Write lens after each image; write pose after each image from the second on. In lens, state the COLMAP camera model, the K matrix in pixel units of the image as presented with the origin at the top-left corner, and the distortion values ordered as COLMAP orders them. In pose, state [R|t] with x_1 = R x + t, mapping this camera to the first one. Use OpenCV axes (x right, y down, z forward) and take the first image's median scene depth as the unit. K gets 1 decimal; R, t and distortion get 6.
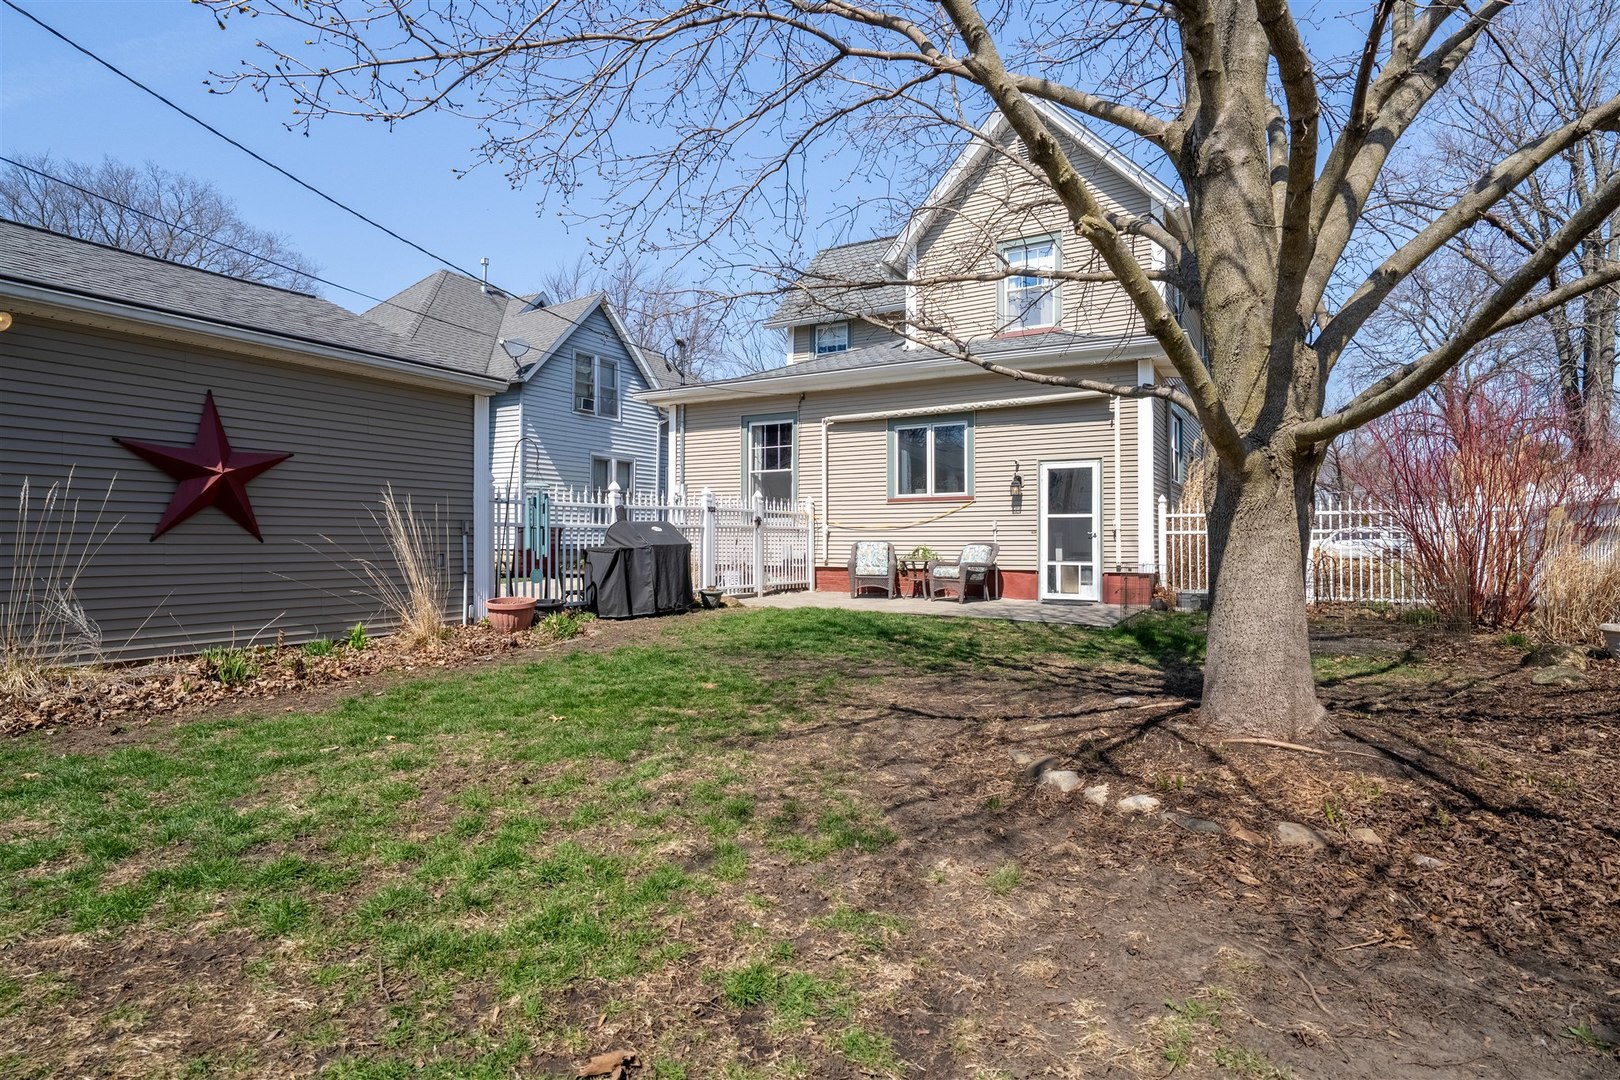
lens RADIAL K [[828.9, 0, 810.0], [0, 828.9, 540.0], [0, 0, 1]] dist [-0.001354, 0.000595]
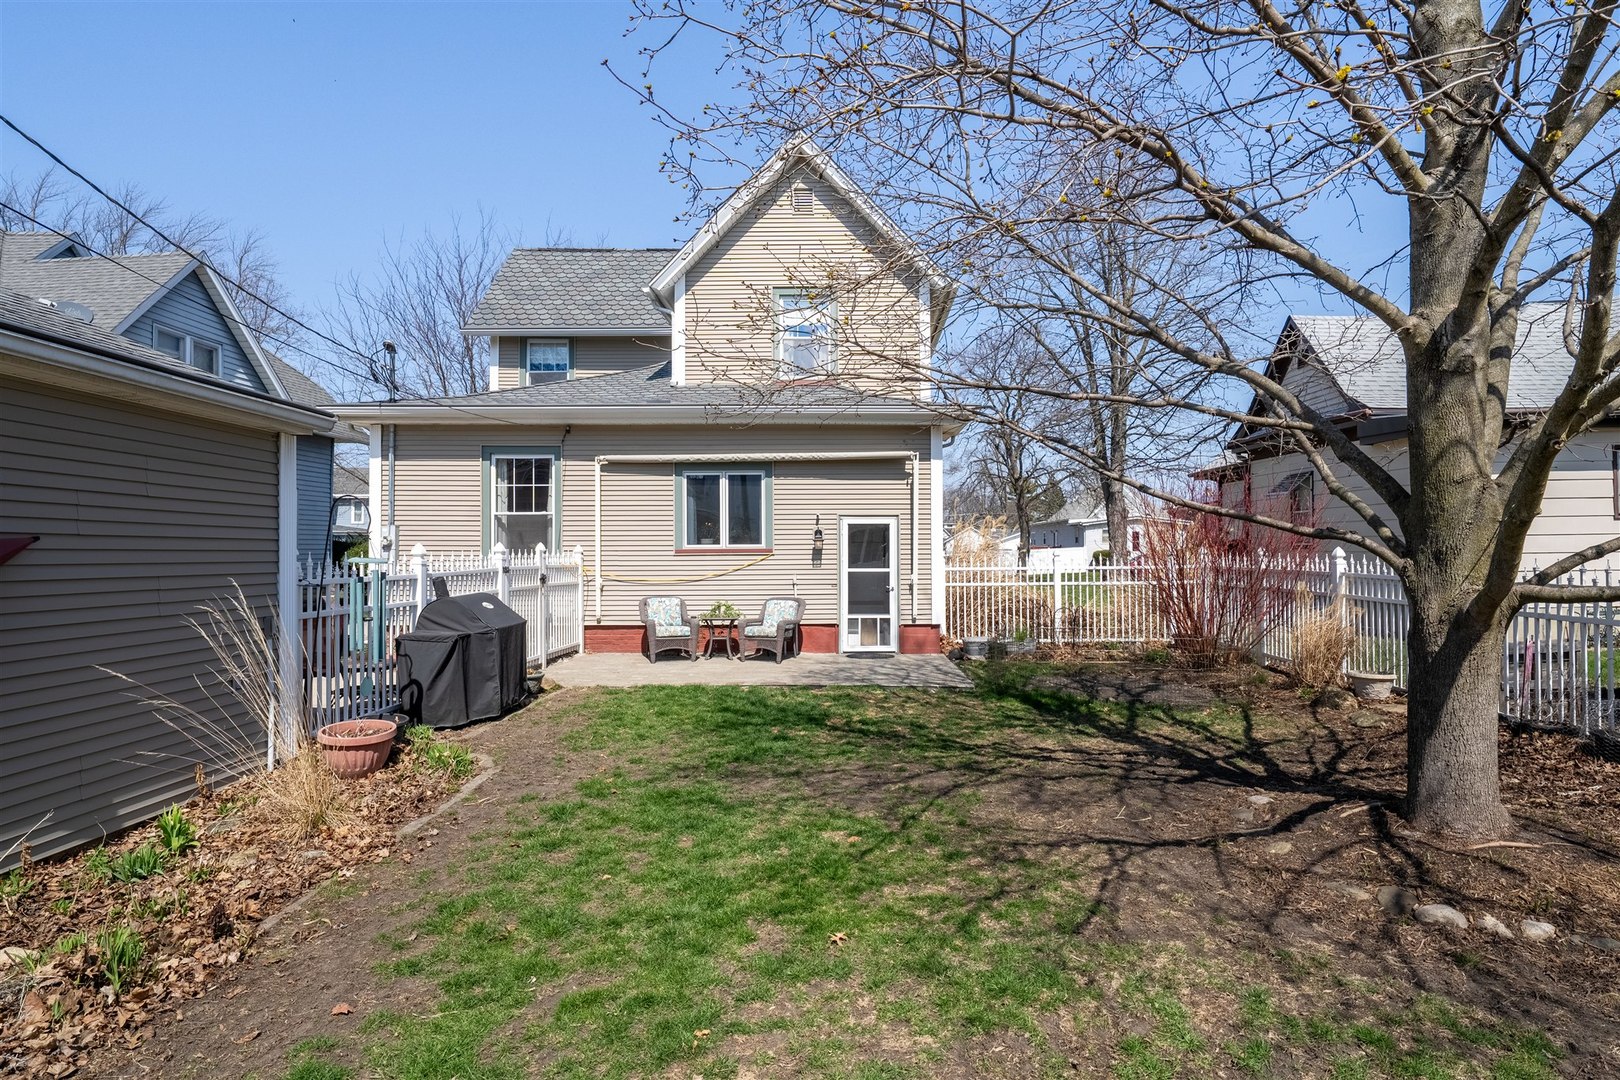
lens RADIAL K [[849.4, 0, 810.0], [0, 849.4, 540.0], [0, 0, 1]] dist [-0.002546, -0.000934]
pose [[0.864998, 0.000551, 0.501775, -0.262489], [0.004358, 0.999953, -0.008612, -0.054279], [-0.501756, 0.009636, 0.864955, 0.116418]]
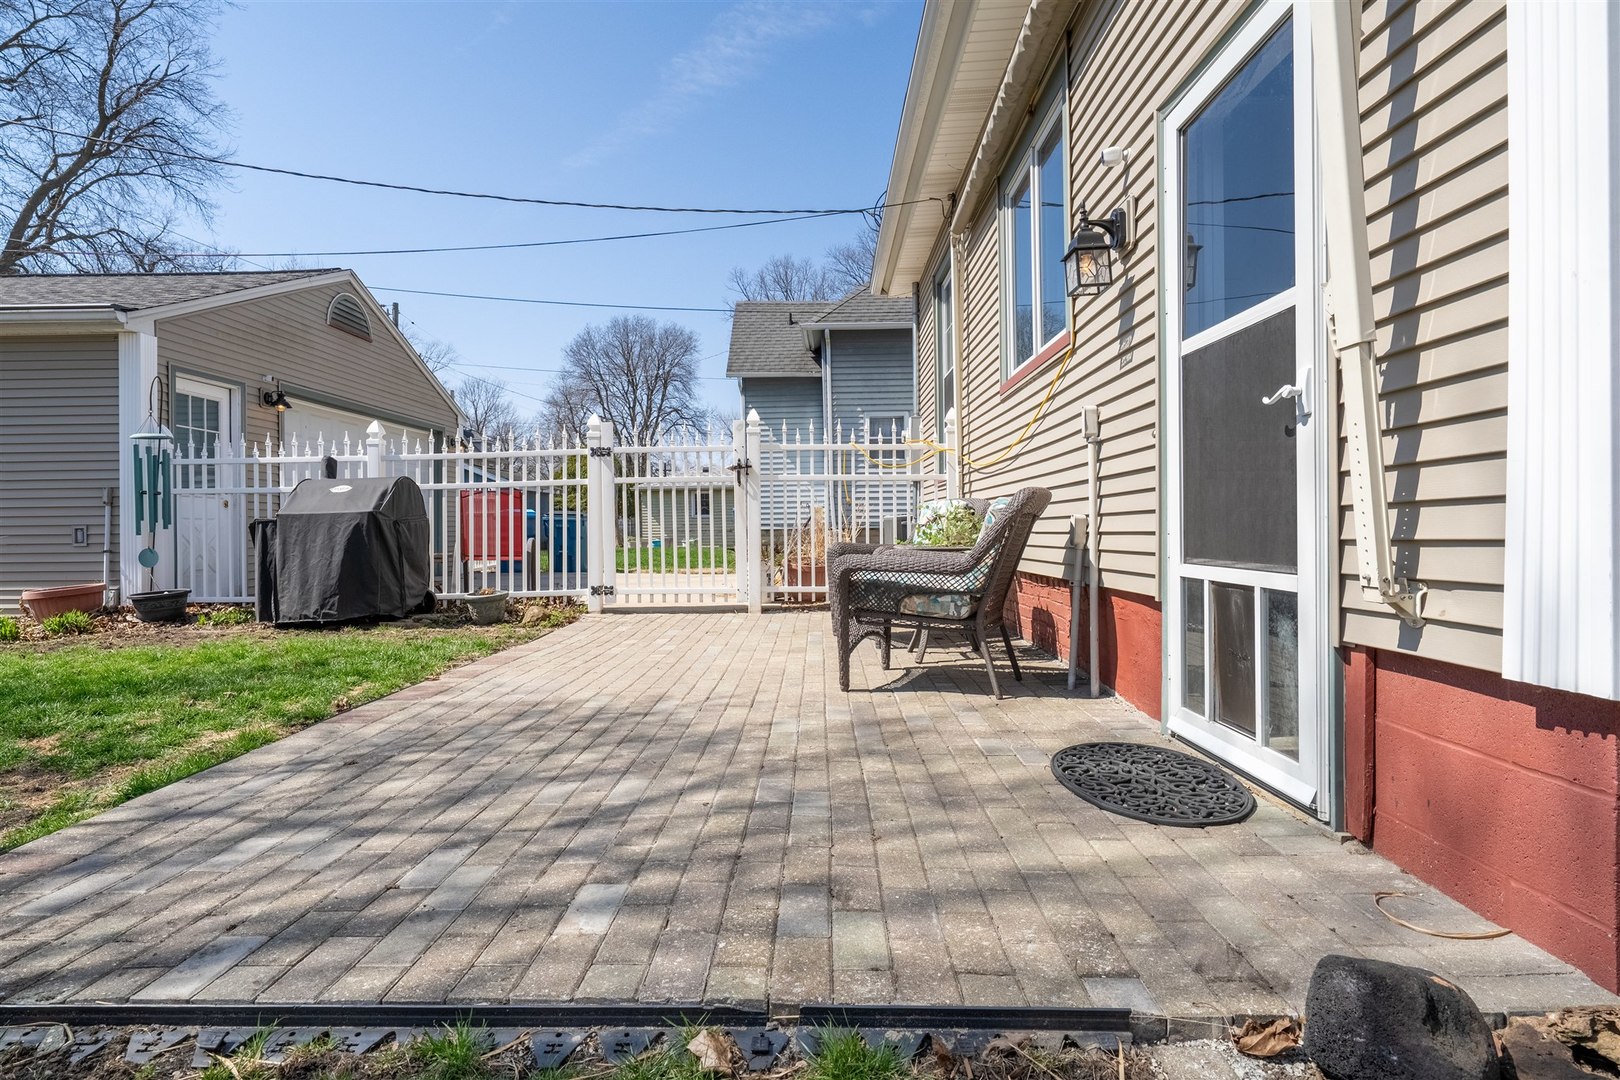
lens RADIAL K [[828.9, 0, 810.0], [0, 828.9, 540.0], [0, 0, 1]] dist [-0.001354, 0.000595]
pose [[0.471961, 0.004796, -0.881606, 0.412376], [0.010036, 0.999891, 0.010812, 0.016088], [0.881562, -0.013950, 0.471861, 0.771206]]
